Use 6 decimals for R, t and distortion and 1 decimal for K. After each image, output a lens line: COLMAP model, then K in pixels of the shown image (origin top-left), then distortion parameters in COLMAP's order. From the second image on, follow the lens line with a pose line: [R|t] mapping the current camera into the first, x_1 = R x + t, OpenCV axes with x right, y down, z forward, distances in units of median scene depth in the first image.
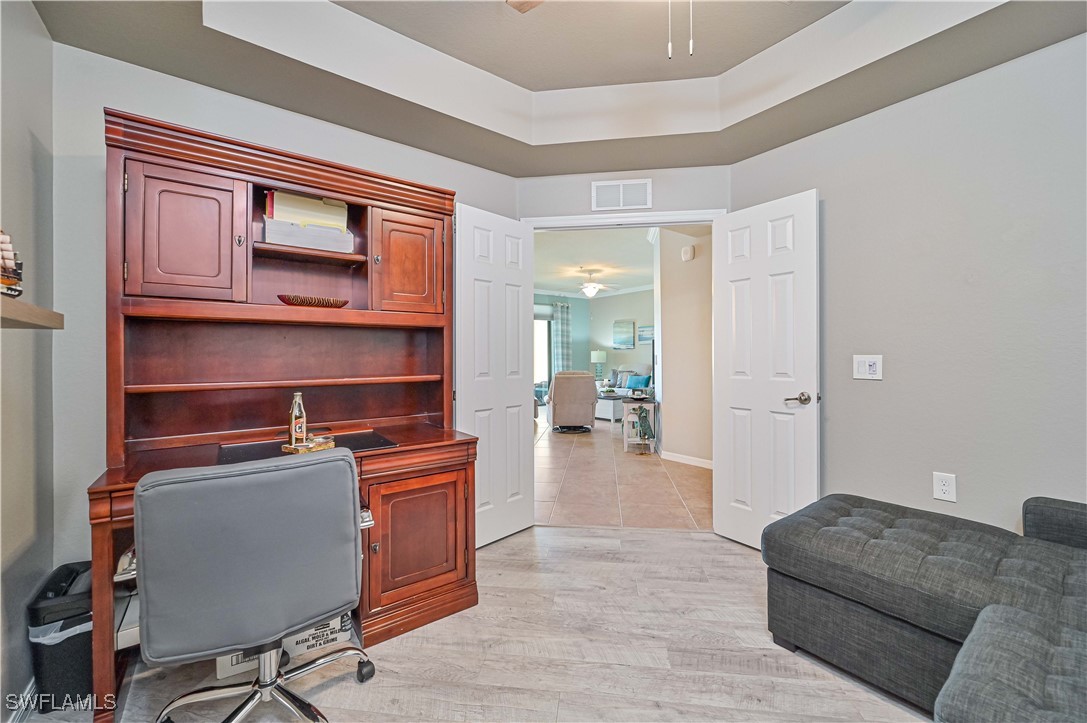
lens RADIAL K [[431.5, 0, 539.6], [0, 431.5, 355.5], [0, 0, 1]] dist [-0.001412, 0.000610]
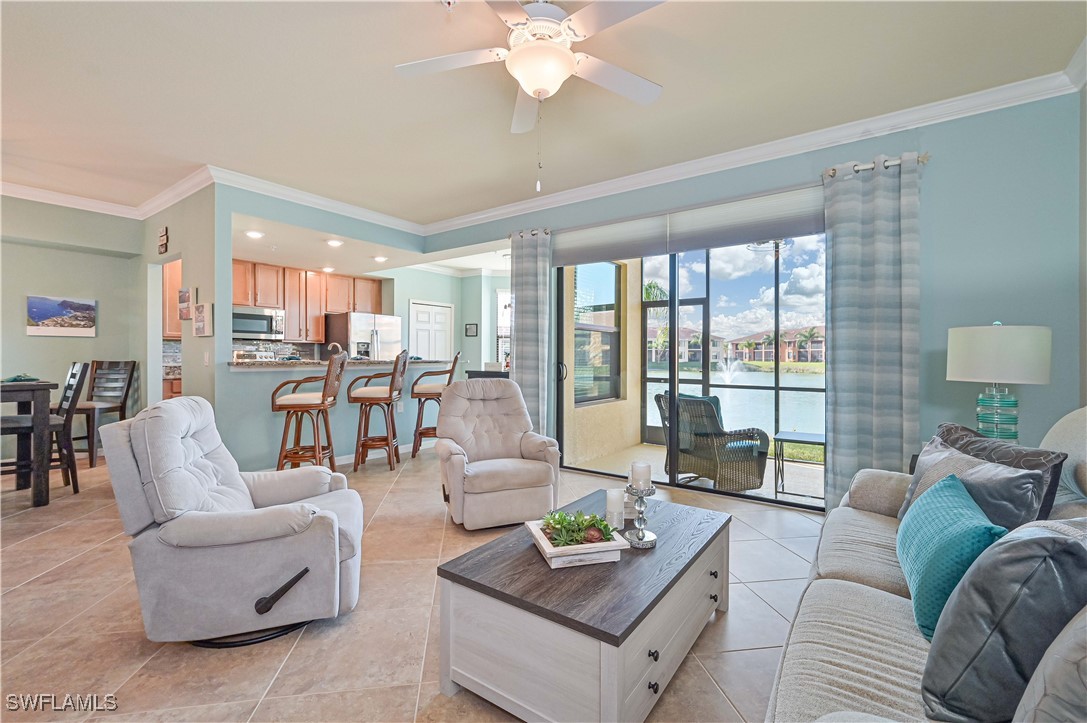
lens RADIAL K [[463.9, 0, 546.0], [0, 463.9, 361.6], [0, 0, 1]] dist [0.000952, 0.001223]
pose [[0.294865, 0.017705, -0.955375, 0.476264], [-0.004721, 0.999843, 0.017072, 0.004890], [0.955527, -0.000523, 0.294903, 1.233366]]
